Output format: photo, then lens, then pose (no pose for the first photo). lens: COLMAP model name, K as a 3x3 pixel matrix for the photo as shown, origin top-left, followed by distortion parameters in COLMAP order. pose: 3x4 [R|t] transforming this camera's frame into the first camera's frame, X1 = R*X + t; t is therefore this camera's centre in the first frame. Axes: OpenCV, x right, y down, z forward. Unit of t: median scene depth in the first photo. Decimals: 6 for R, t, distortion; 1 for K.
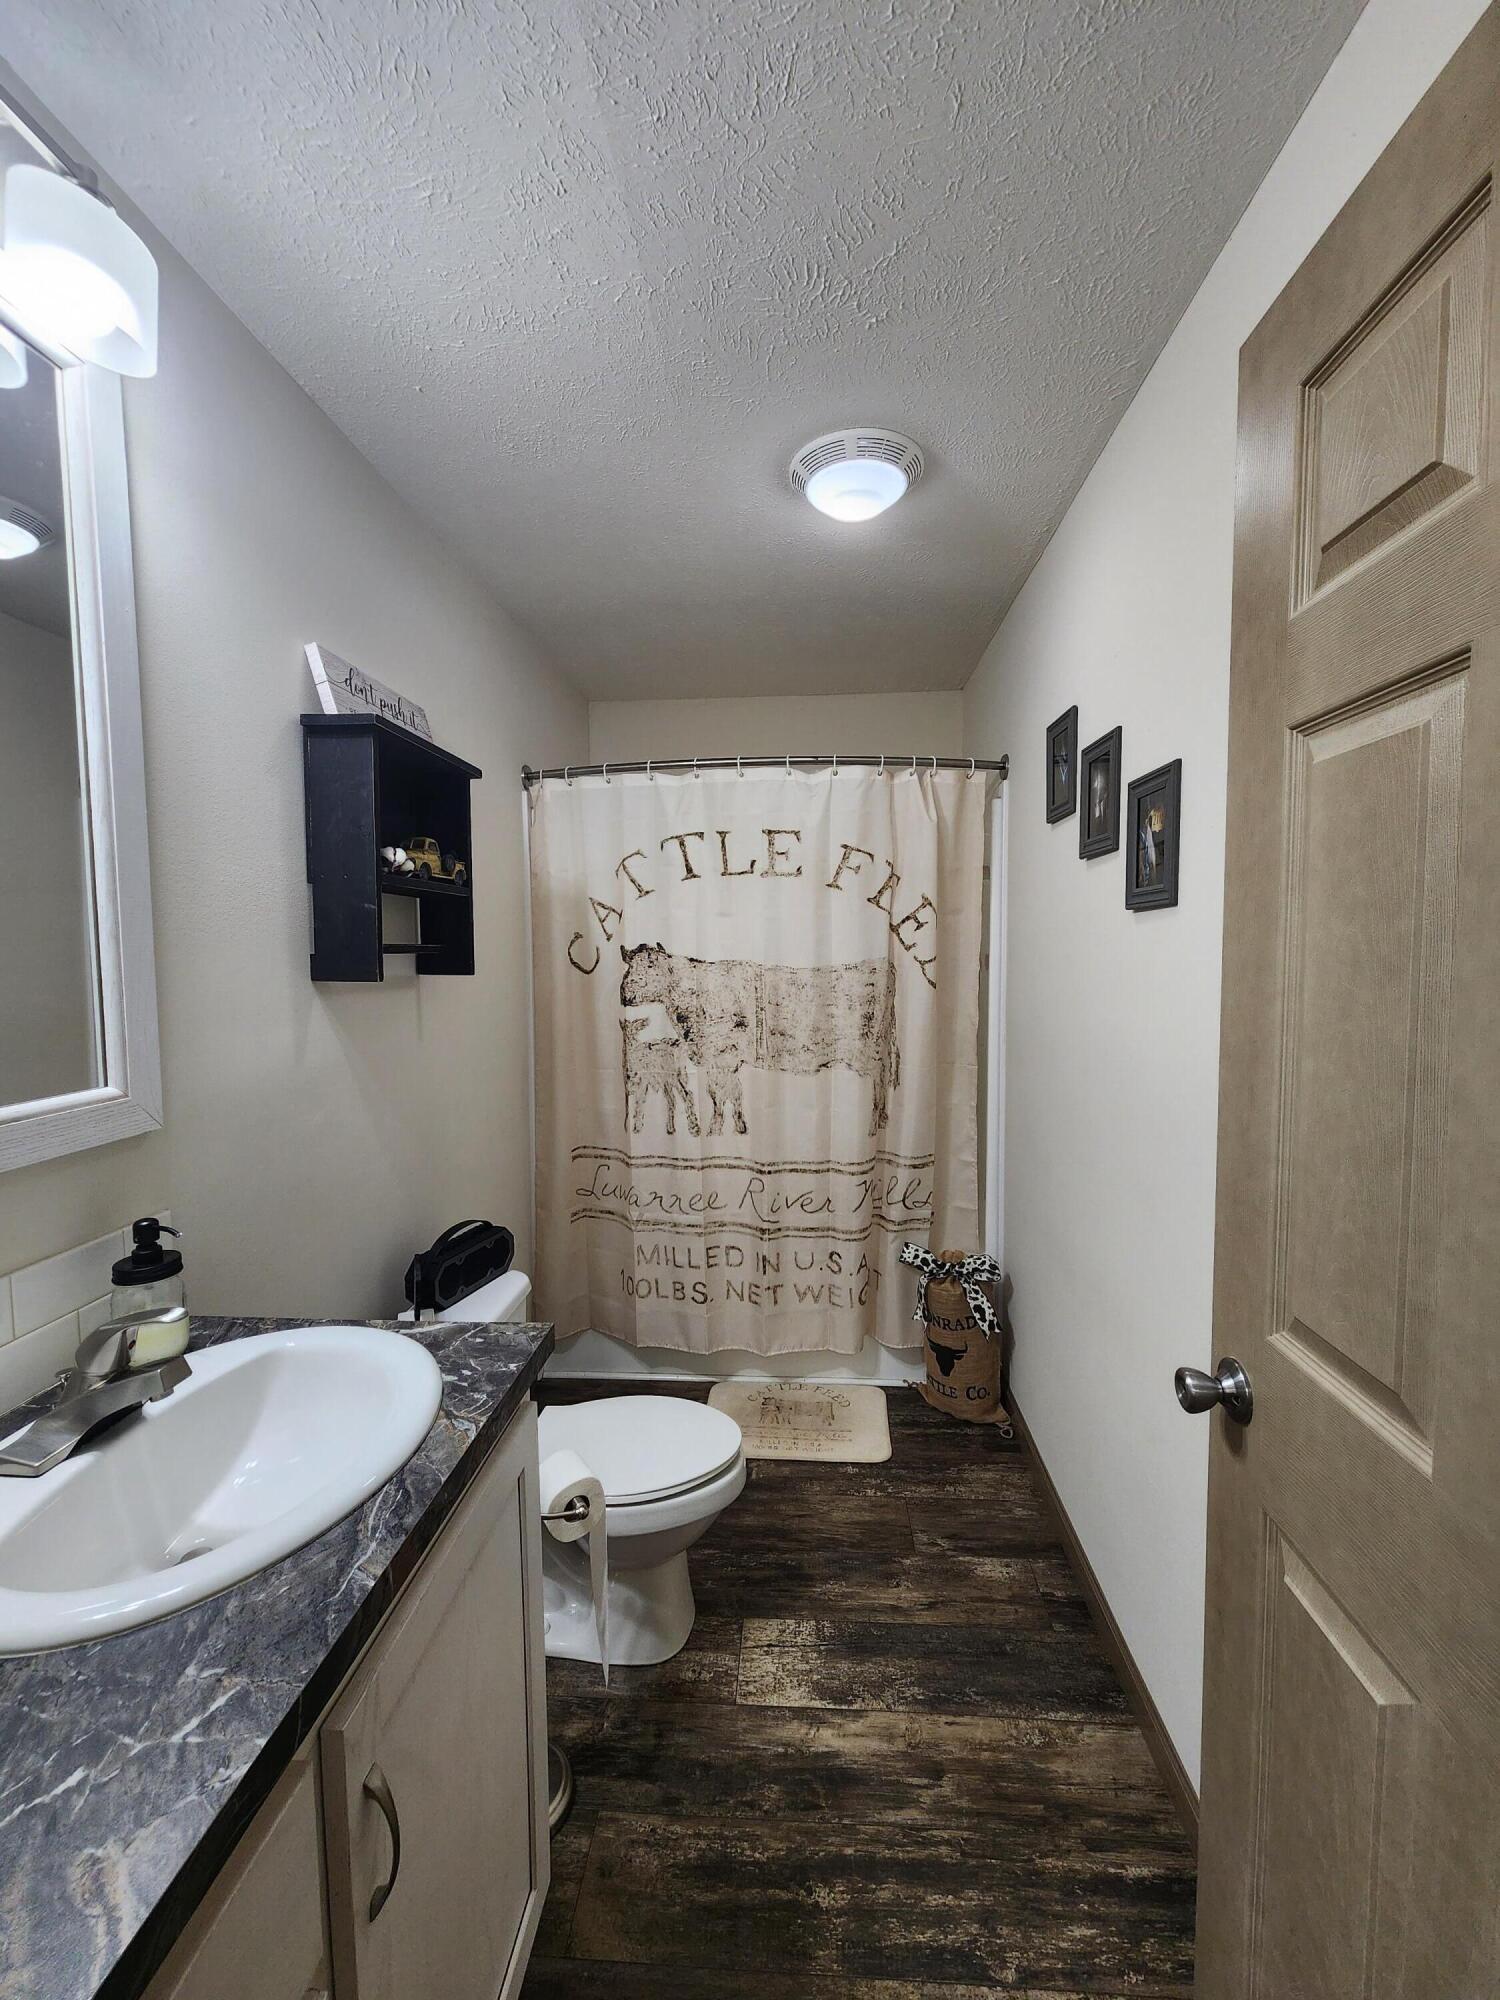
lens RADIAL K [[827.0, 0, 761.7], [0, 827.0, 999.3], [0, 0, 1]] dist [0.007053, -0.000958]
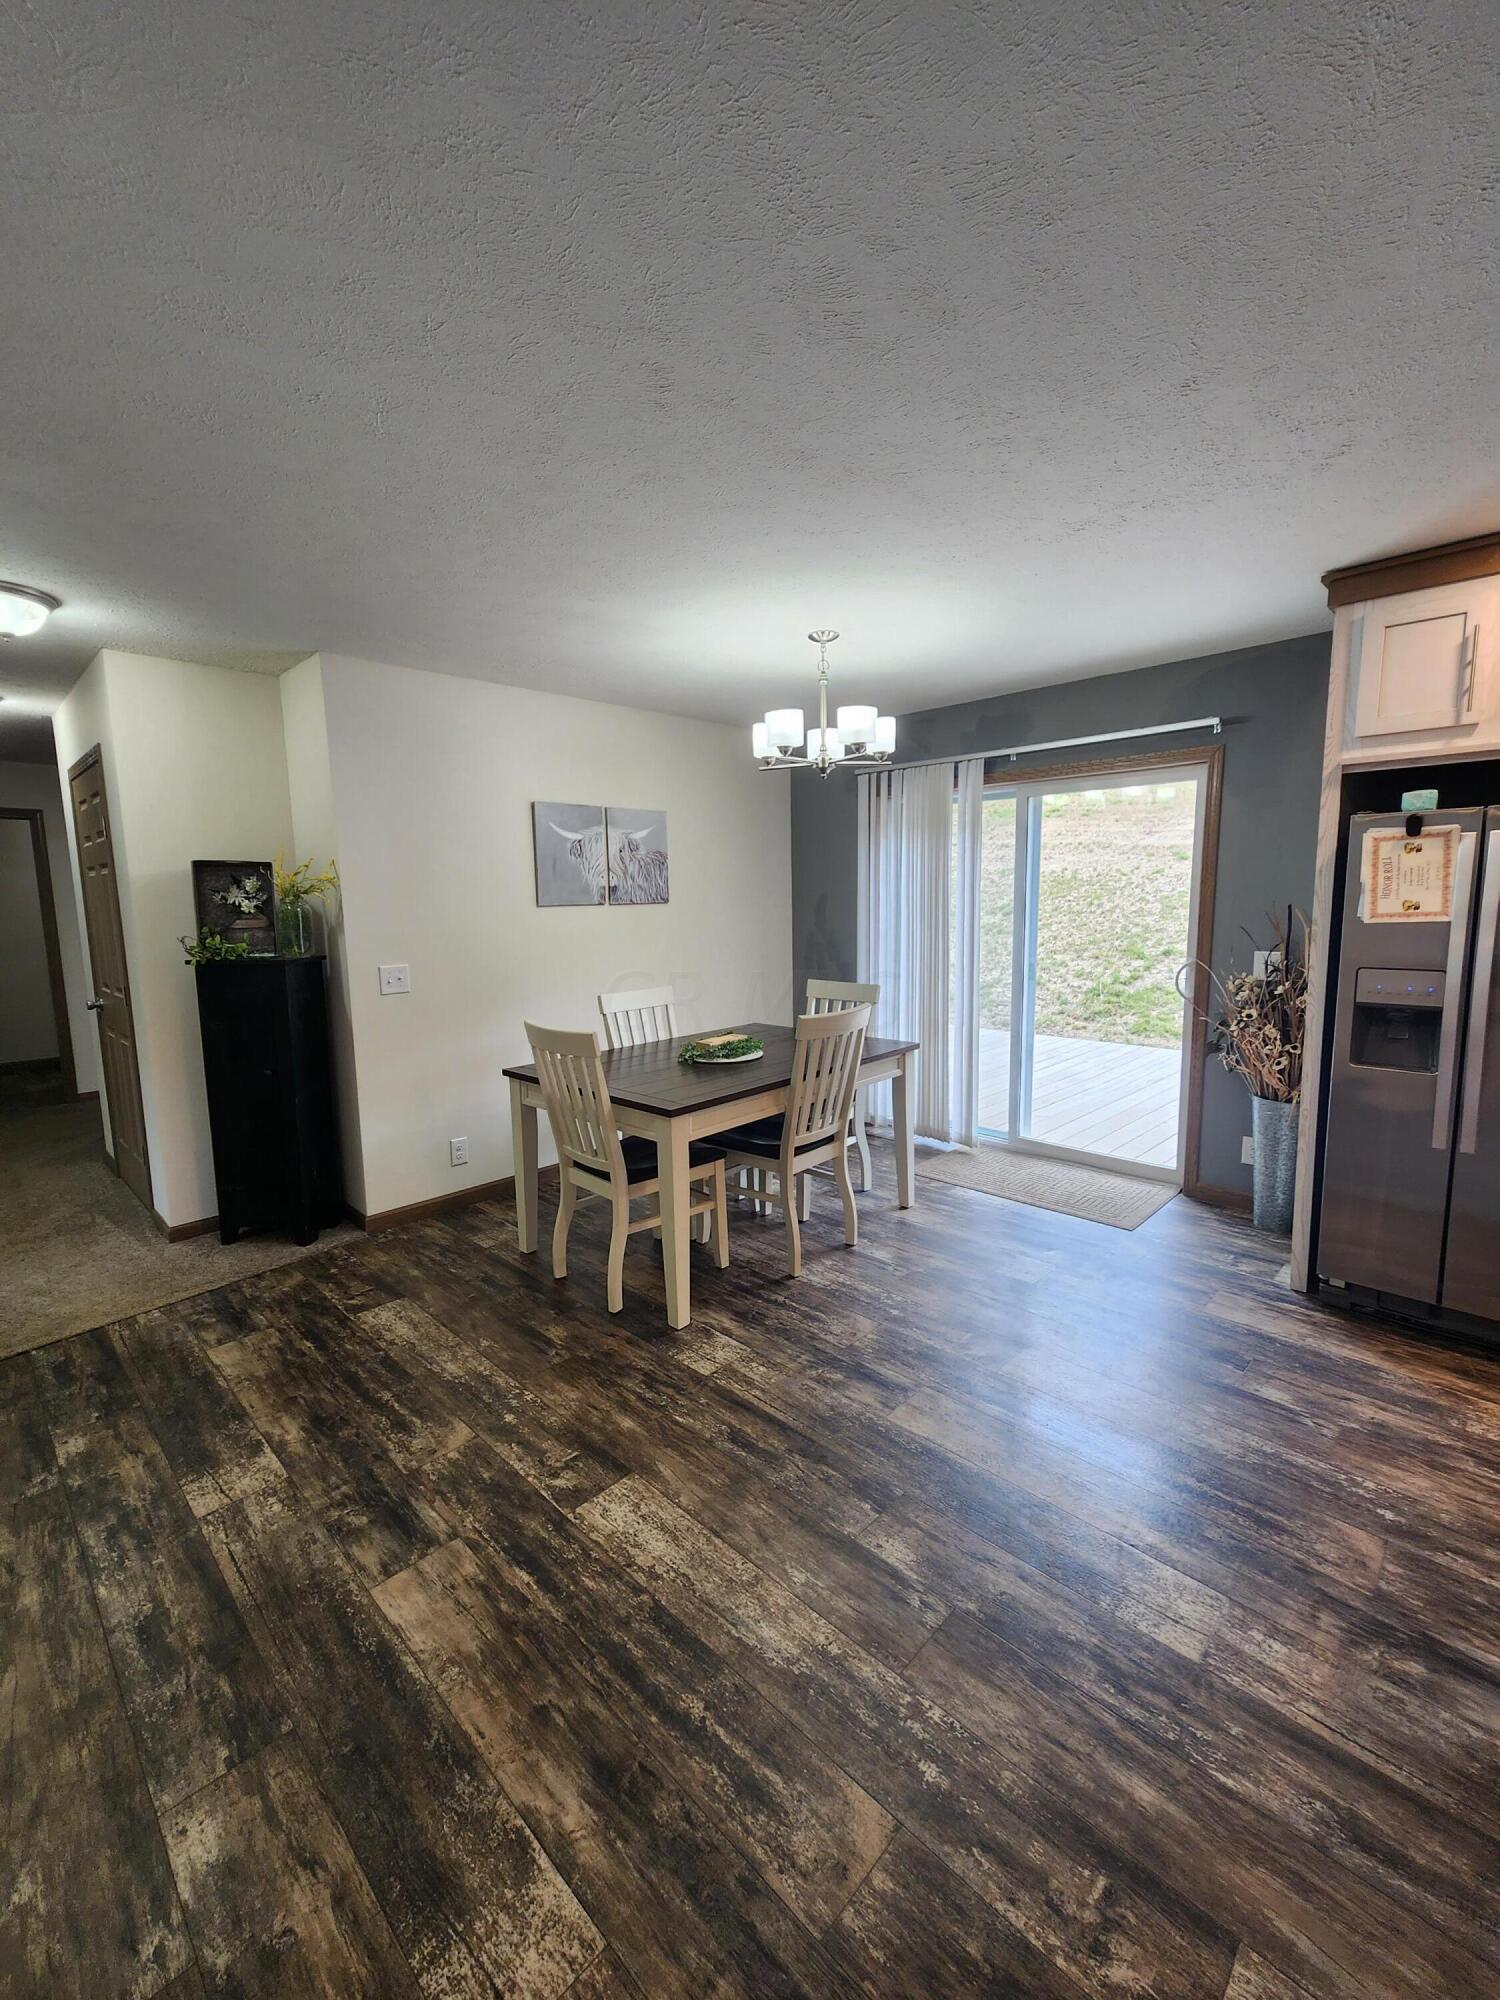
lens RADIAL K [[827.0, 0, 760.9], [0, 827.0, 1019.0], [0, 0, 1]] dist [0.007053, -0.000958]
pose [[-0.756294, -0.080288, 0.649287, -0.570030], [0.061746, 0.979252, 0.193012, -0.085171], [-0.651312, 0.186064, -0.735644, 1.363664]]
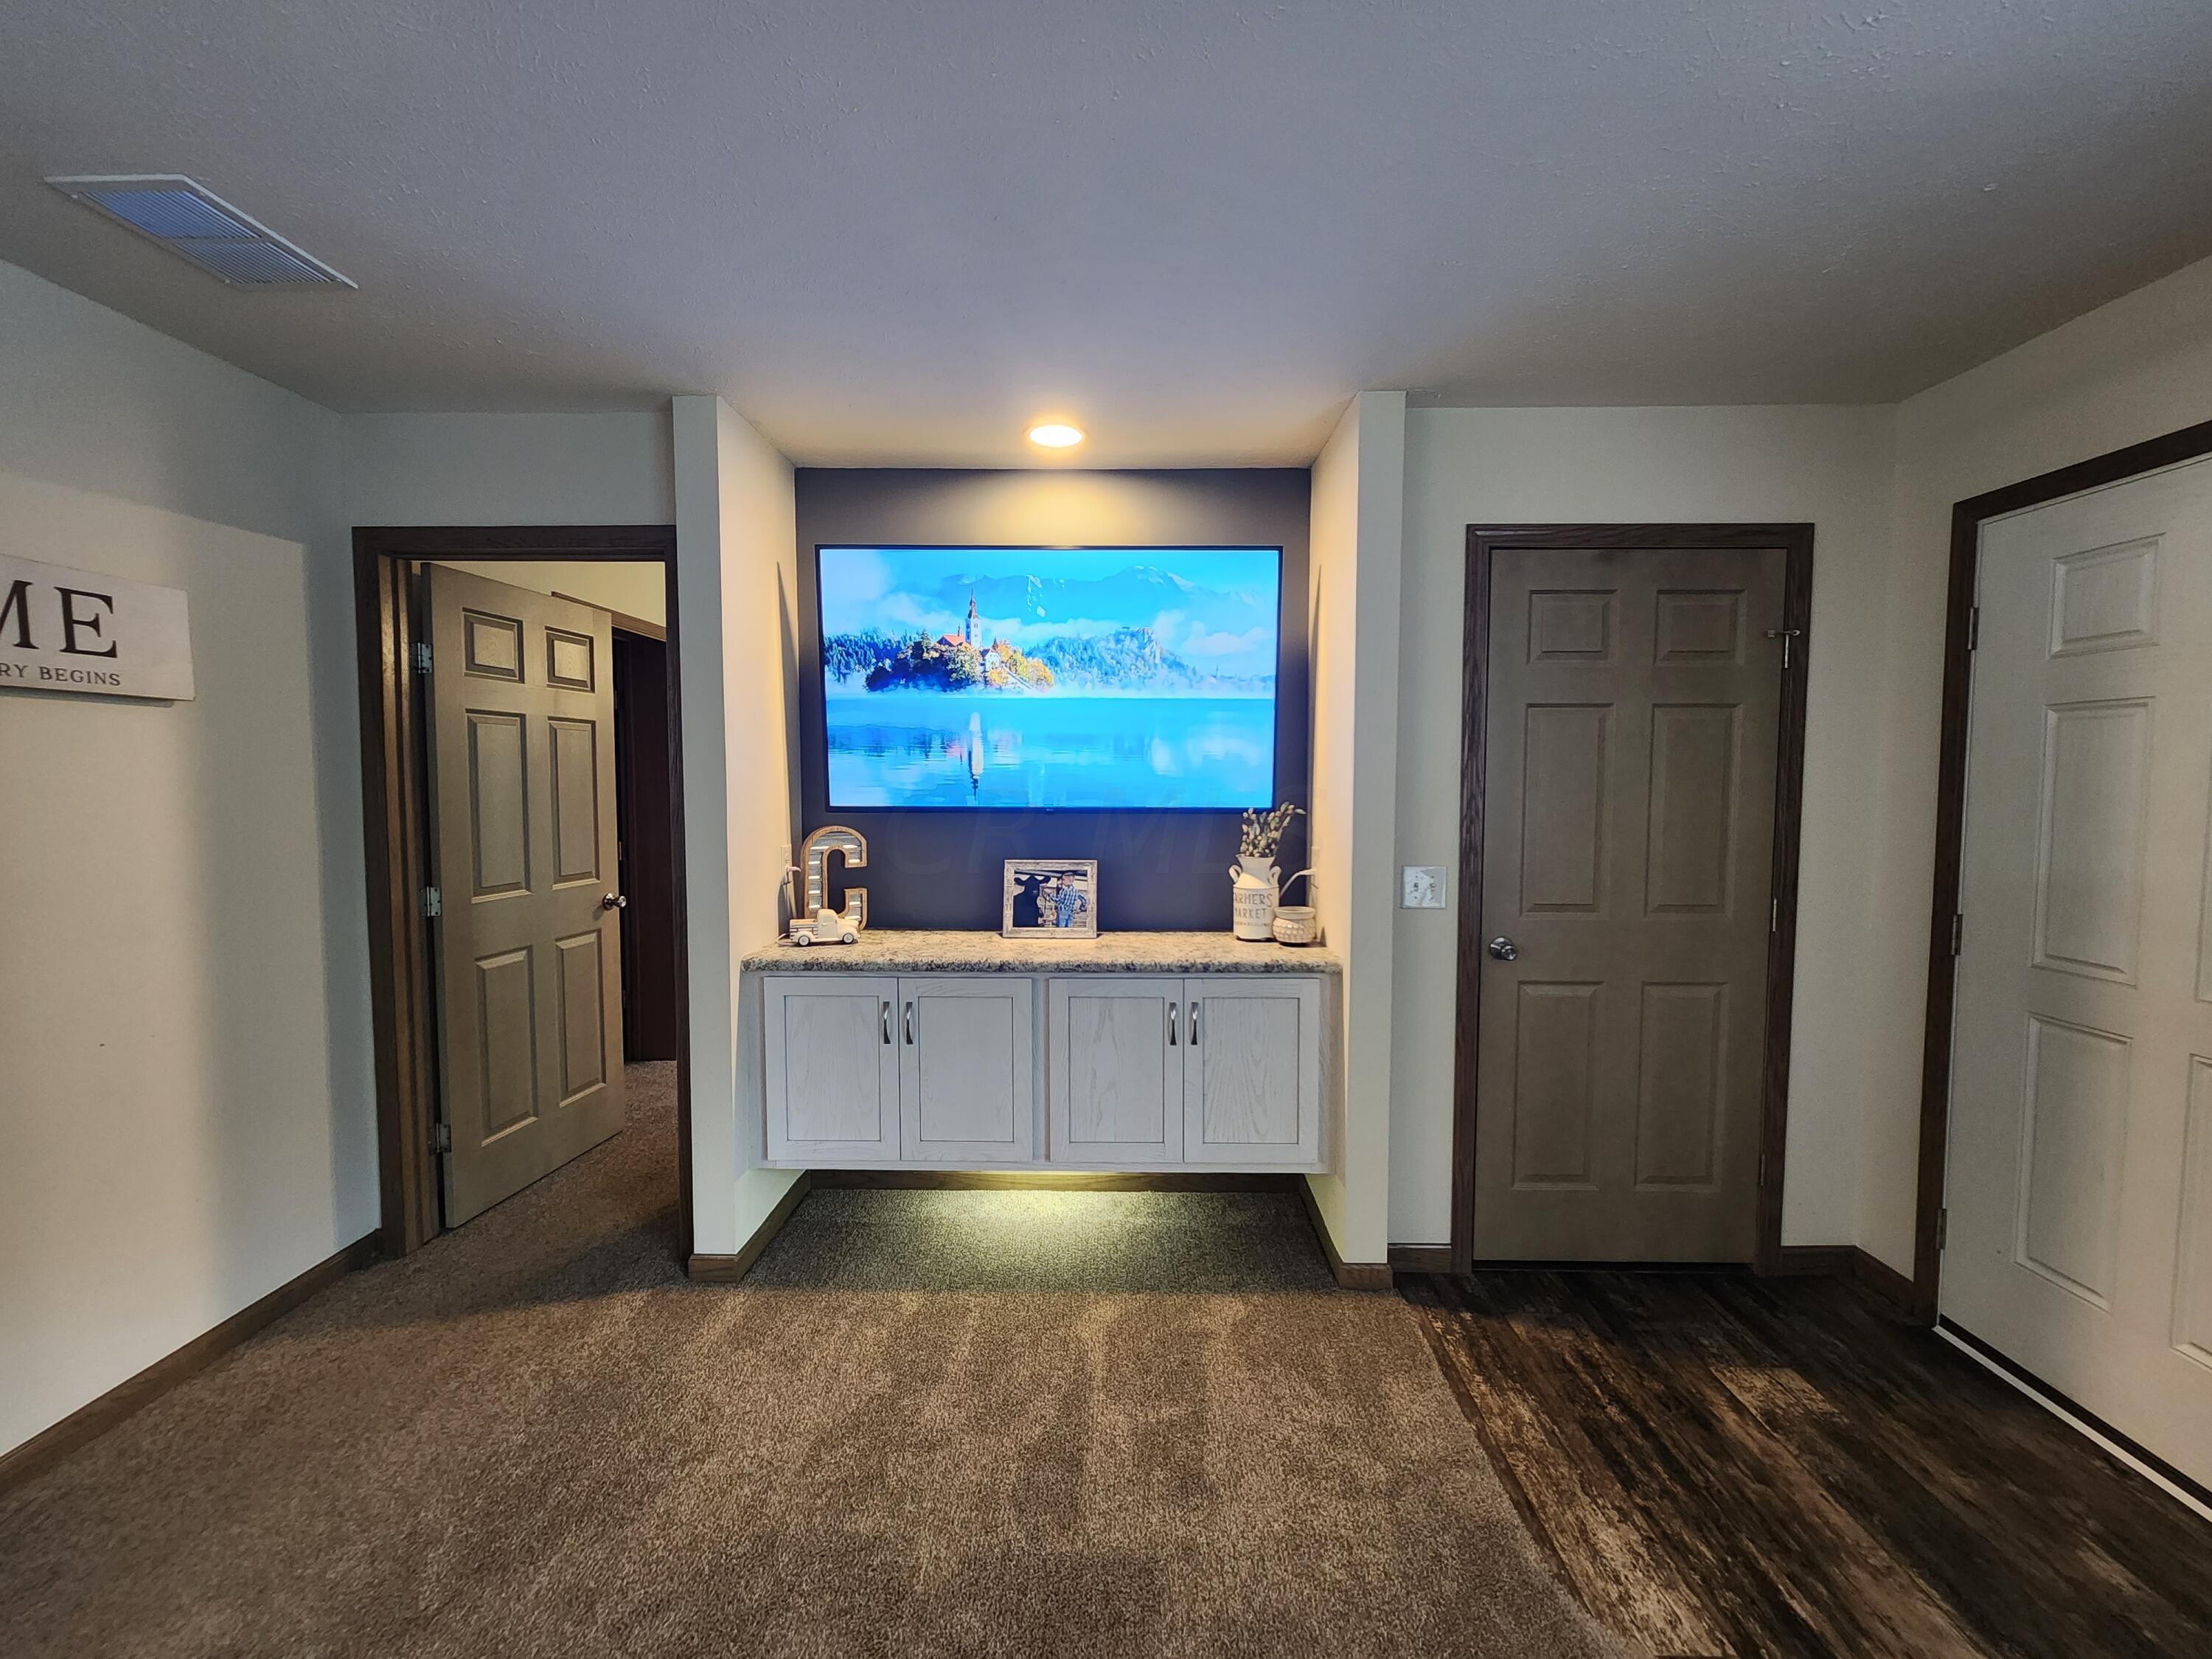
lens RADIAL K [[914.6, 0, 1098.9], [0, 914.6, 824.9], [0, 0, 1]] dist [0.007053, -0.000958]
pose [[0.026419, 0.065475, -0.997504, 1.363825], [-0.065442, 0.995825, 0.063632, -0.010865], [0.997507, 0.063598, 0.030594, -0.030244]]
